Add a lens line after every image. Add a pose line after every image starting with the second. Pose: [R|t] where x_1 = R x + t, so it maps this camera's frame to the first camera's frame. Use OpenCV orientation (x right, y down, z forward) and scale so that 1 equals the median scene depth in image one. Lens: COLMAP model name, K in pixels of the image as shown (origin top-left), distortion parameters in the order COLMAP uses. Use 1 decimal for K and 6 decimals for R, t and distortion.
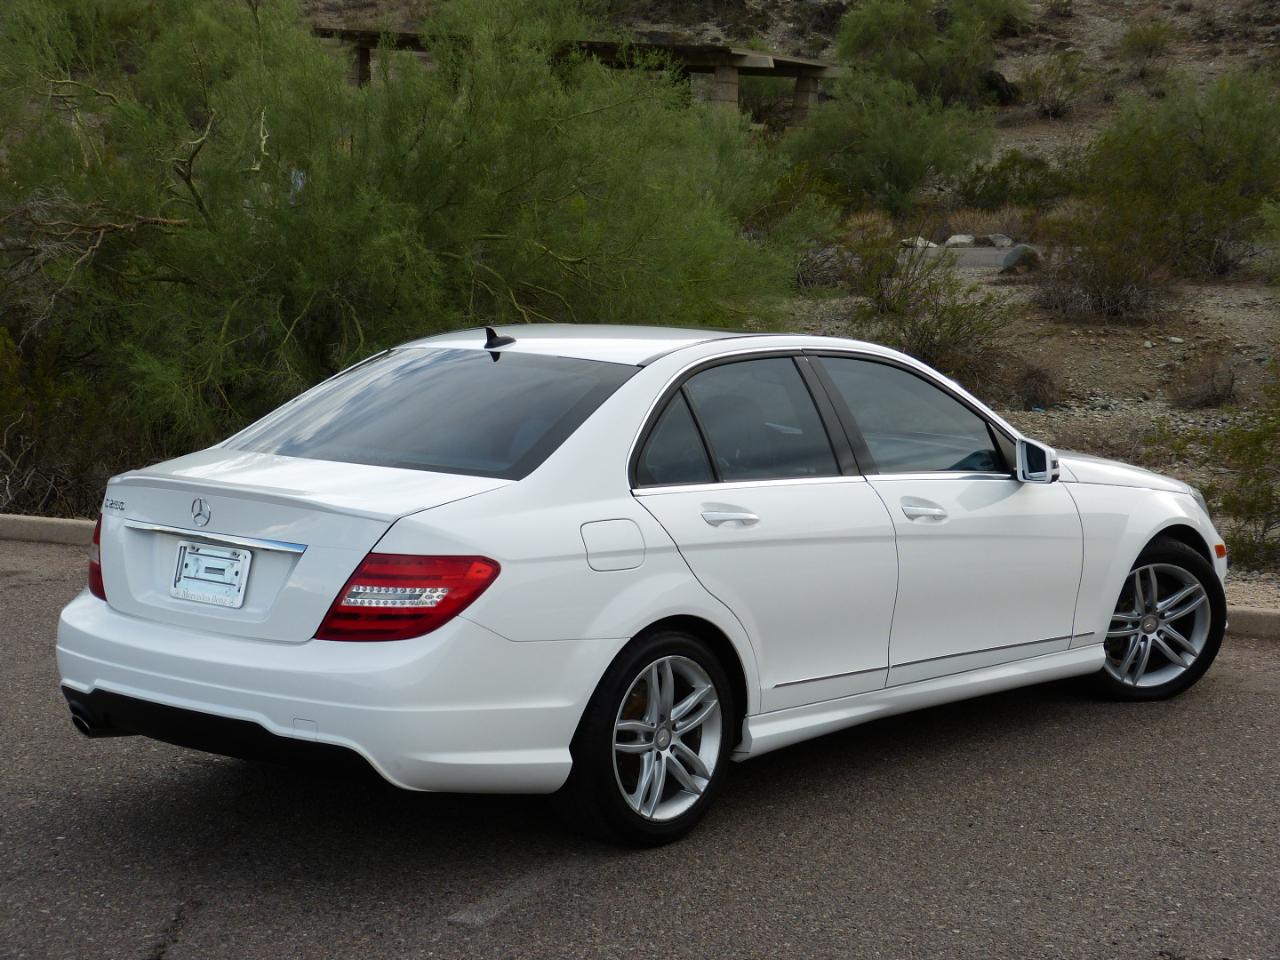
lens RADIAL K [[2486.2, 0, 640.0], [0, 2486.2, 480.0], [0, 0, 1]] dist [0.078904, 0.705192]
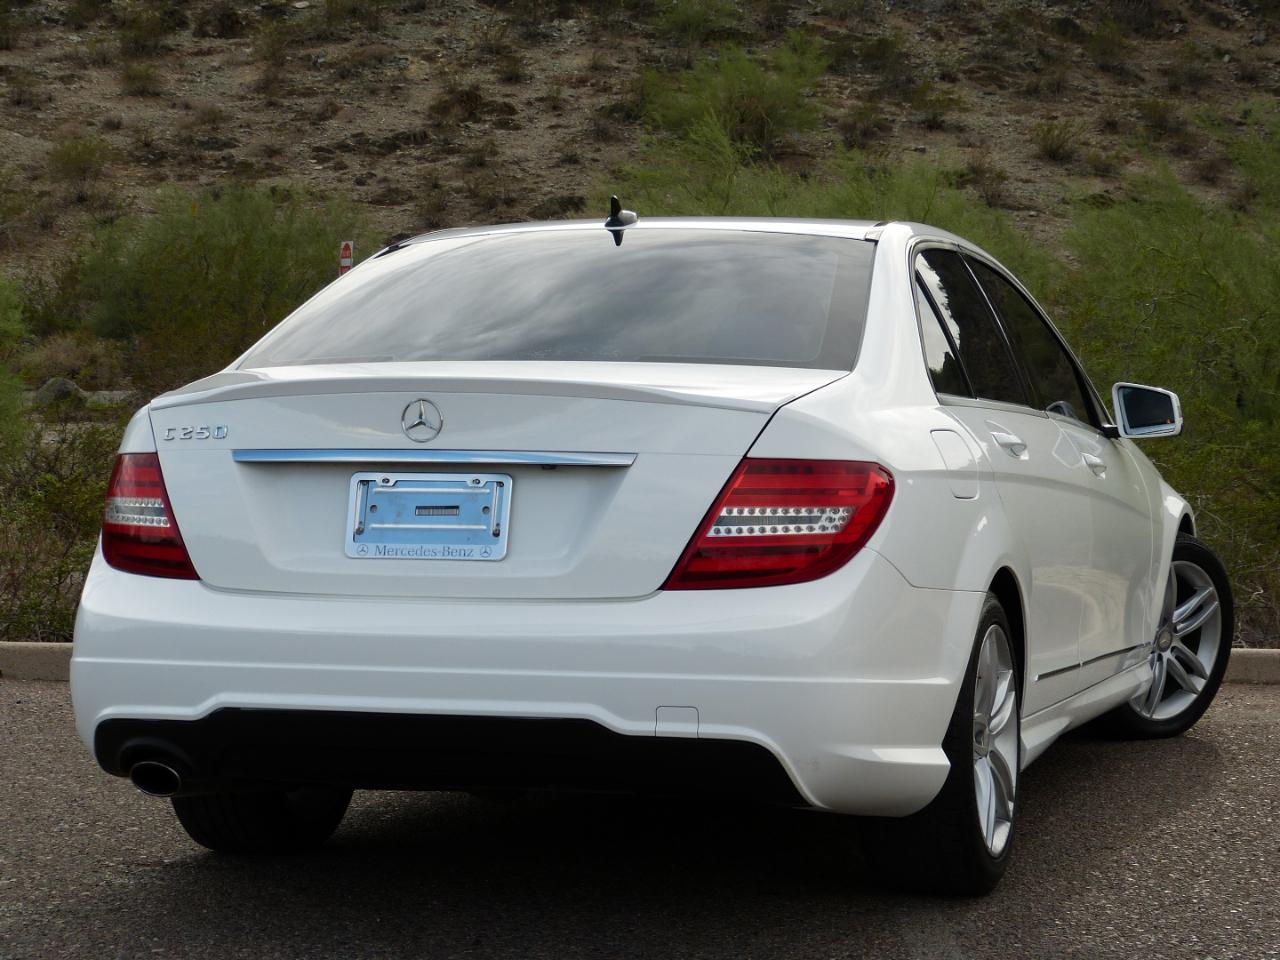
lens RADIAL K [[3017.2, 0, 640.0], [0, 3017.2, 480.0], [0, 0, 1]] dist [0.161224, 0.792476]
pose [[0.909416, -0.017150, 0.415533, -0.425912], [0.050823, 0.996244, -0.070113, 0.081743], [-0.412770, 0.084880, 0.906872, 0.235651]]
